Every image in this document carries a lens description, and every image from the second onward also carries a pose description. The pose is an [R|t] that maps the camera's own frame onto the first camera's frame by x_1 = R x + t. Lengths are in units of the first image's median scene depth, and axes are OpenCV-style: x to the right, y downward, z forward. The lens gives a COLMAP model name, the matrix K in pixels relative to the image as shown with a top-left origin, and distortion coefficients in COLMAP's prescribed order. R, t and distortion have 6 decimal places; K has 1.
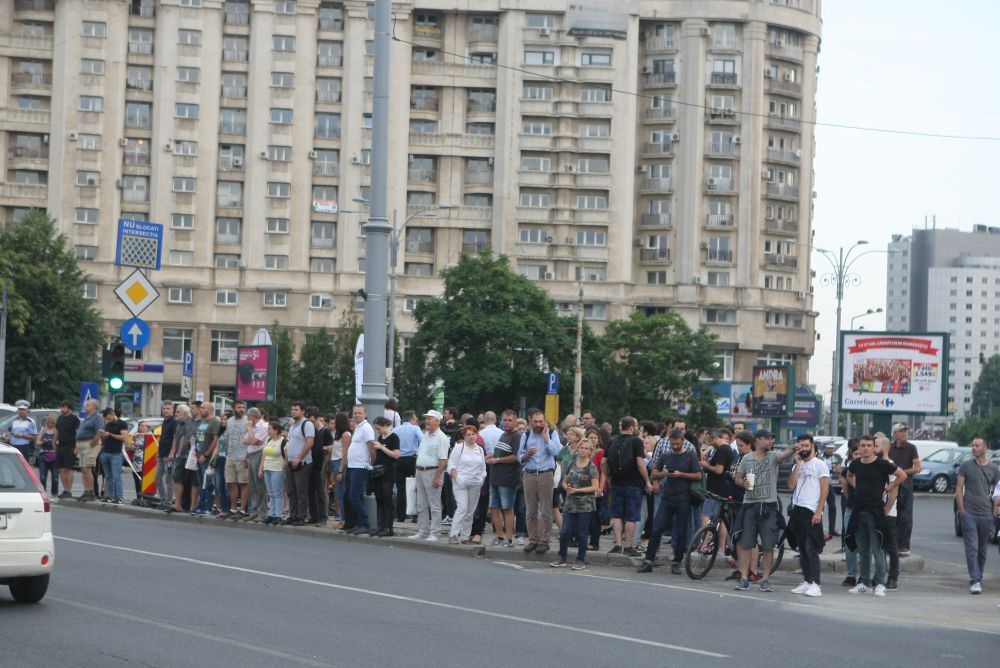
lens RADIAL K [[2086.0, 0, 500.0], [0, 2086.0, 334.0], [0, 0, 1]] dist [0.052971, 0.284049]
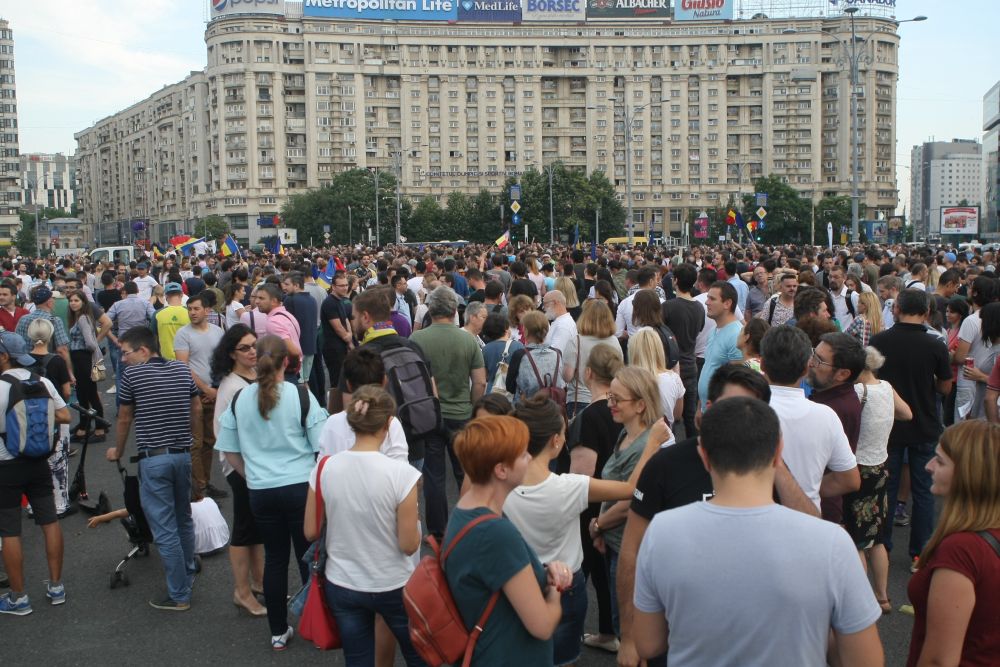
lens RADIAL K [[936.8, 0, 500.0], [0, 936.8, 333.5], [0, 0, 1]] dist [-0.123788, 0.116763]
pose [[0.972615, -0.024486, -0.231128, -0.057786], [0.056007, 0.989823, 0.130823, -0.011257], [0.225573, -0.140185, 0.964088, -0.154567]]
